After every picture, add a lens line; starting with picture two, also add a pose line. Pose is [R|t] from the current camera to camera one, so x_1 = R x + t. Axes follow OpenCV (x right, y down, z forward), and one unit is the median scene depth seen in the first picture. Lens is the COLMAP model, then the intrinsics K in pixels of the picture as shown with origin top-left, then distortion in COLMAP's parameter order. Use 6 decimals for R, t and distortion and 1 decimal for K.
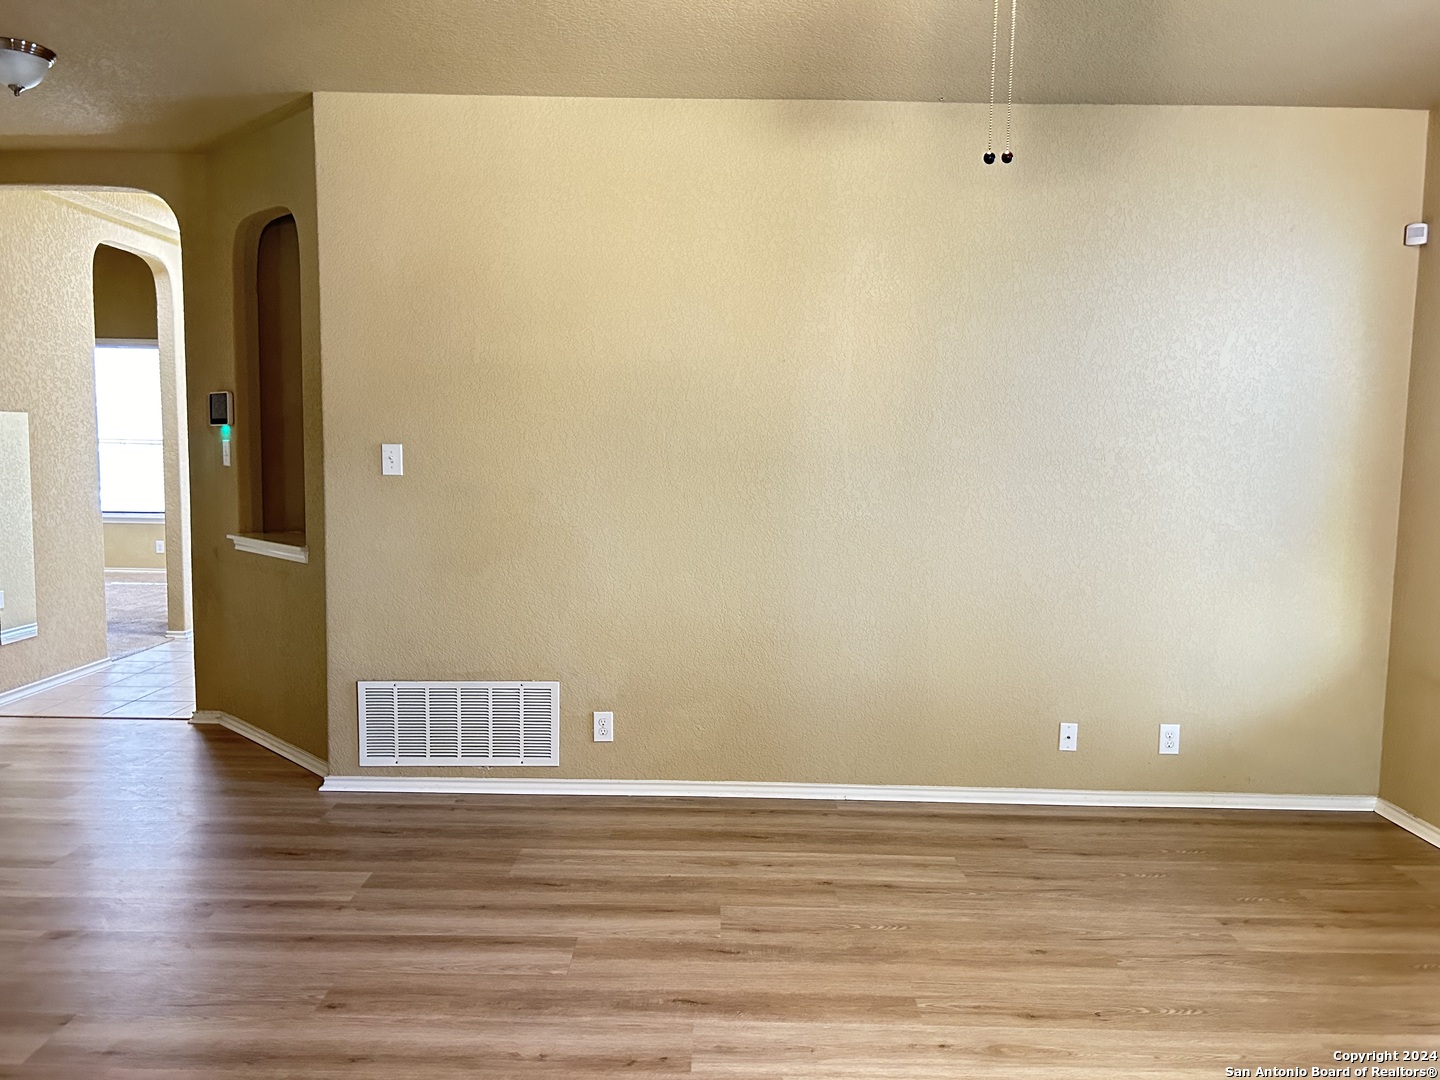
lens RADIAL K [[1084.0, 0, 726.2], [0, 1084.0, 550.4], [0, 0, 1]] dist [0.071667, -0.090625]
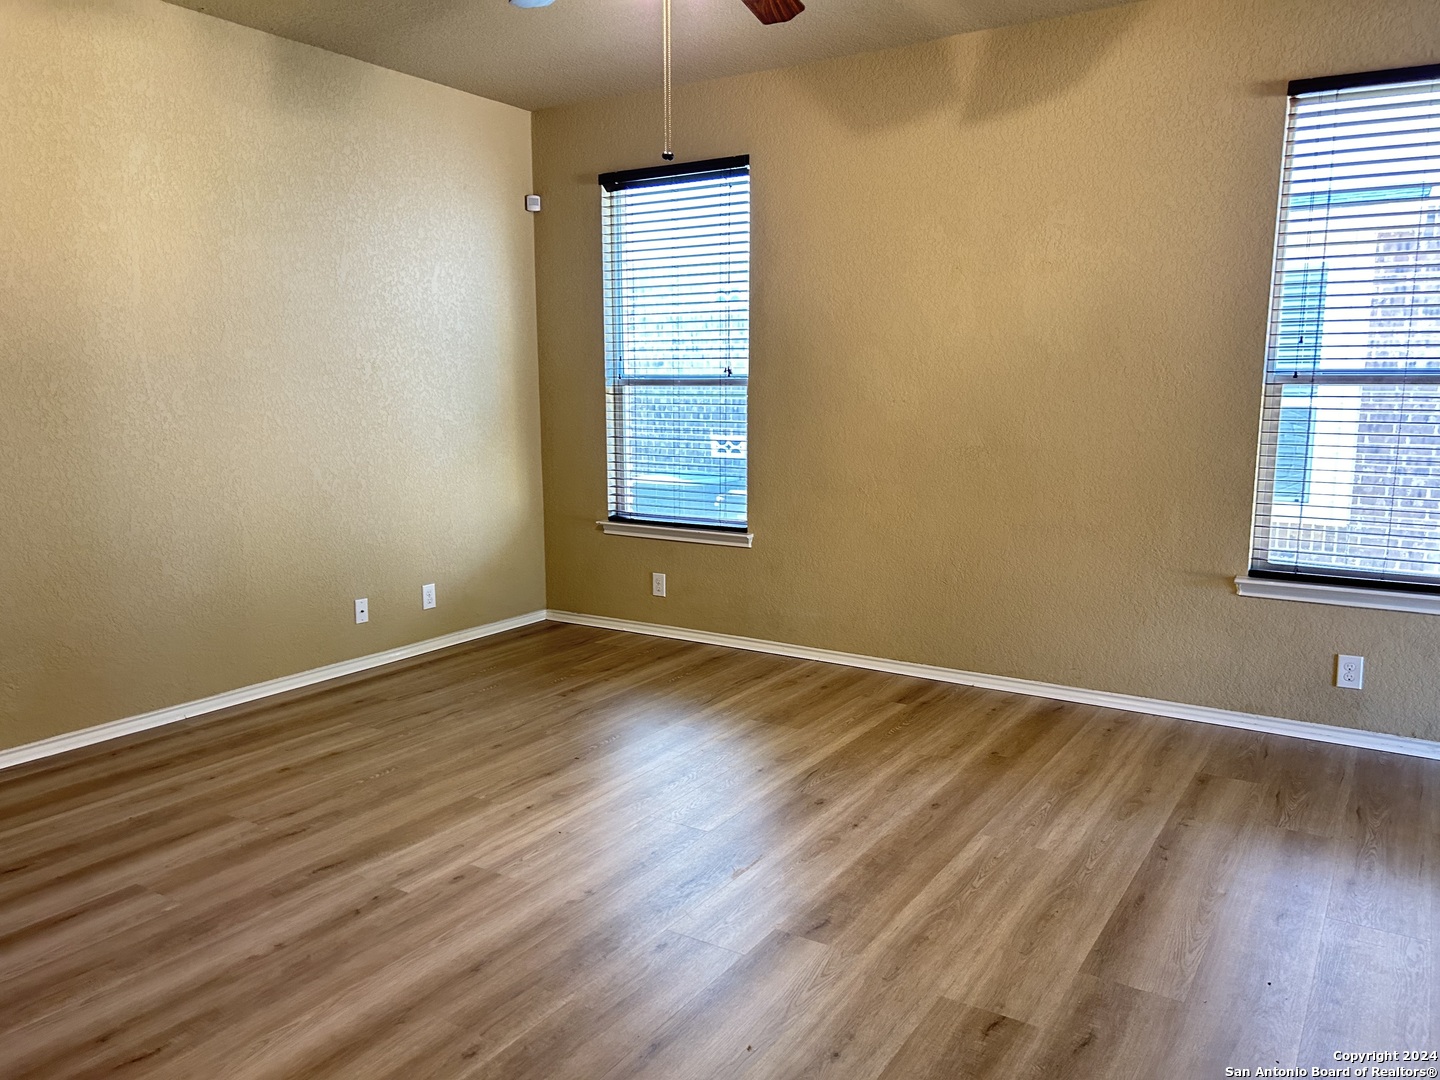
lens RADIAL K [[1078.7, 0, 728.3], [0, 1078.7, 551.8], [0, 0, 1]] dist [0.070778, -0.090009]
pose [[0.535607, -0.151106, 0.830838, -0.452243], [0.091545, 0.988452, 0.120756, 0.005228], [-0.839491, 0.011381, 0.543255, 0.048643]]
